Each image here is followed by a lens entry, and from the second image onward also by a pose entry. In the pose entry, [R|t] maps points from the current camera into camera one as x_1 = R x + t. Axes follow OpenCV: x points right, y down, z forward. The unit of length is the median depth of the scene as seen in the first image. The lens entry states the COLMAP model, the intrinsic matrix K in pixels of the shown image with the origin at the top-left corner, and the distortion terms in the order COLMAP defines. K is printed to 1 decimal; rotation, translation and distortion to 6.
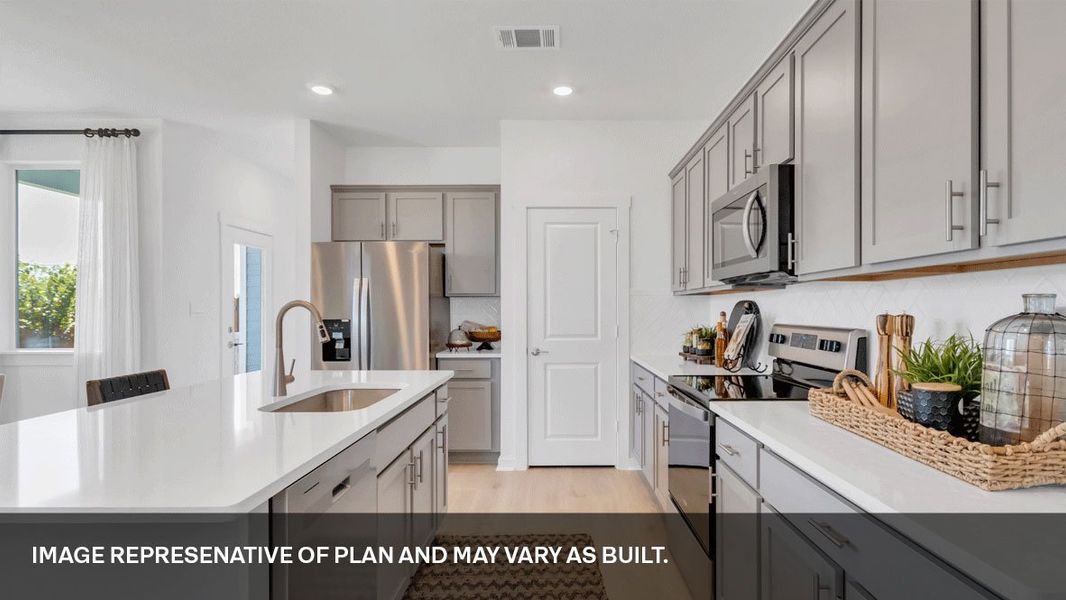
lens RADIAL K [[492.1, 0, 535.8], [0, 492.1, 296.6], [0, 0, 1]] dist [0.002300, 0.001917]
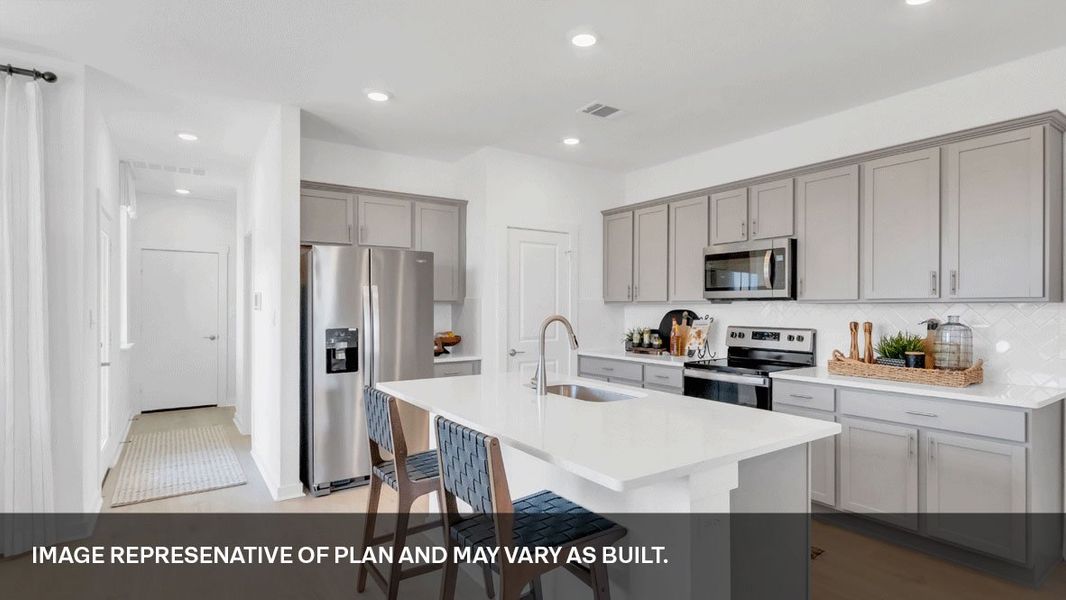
lens RADIAL K [[492.1, 0, 539.5], [0, 492.1, 308.9], [0, 0, 1]] dist [0.002300, 0.001917]
pose [[0.833897, -0.002050, 0.551917, -0.588135], [-0.013388, 0.999624, 0.023940, -0.018953], [-0.551758, -0.027352, 0.833555, 0.000761]]
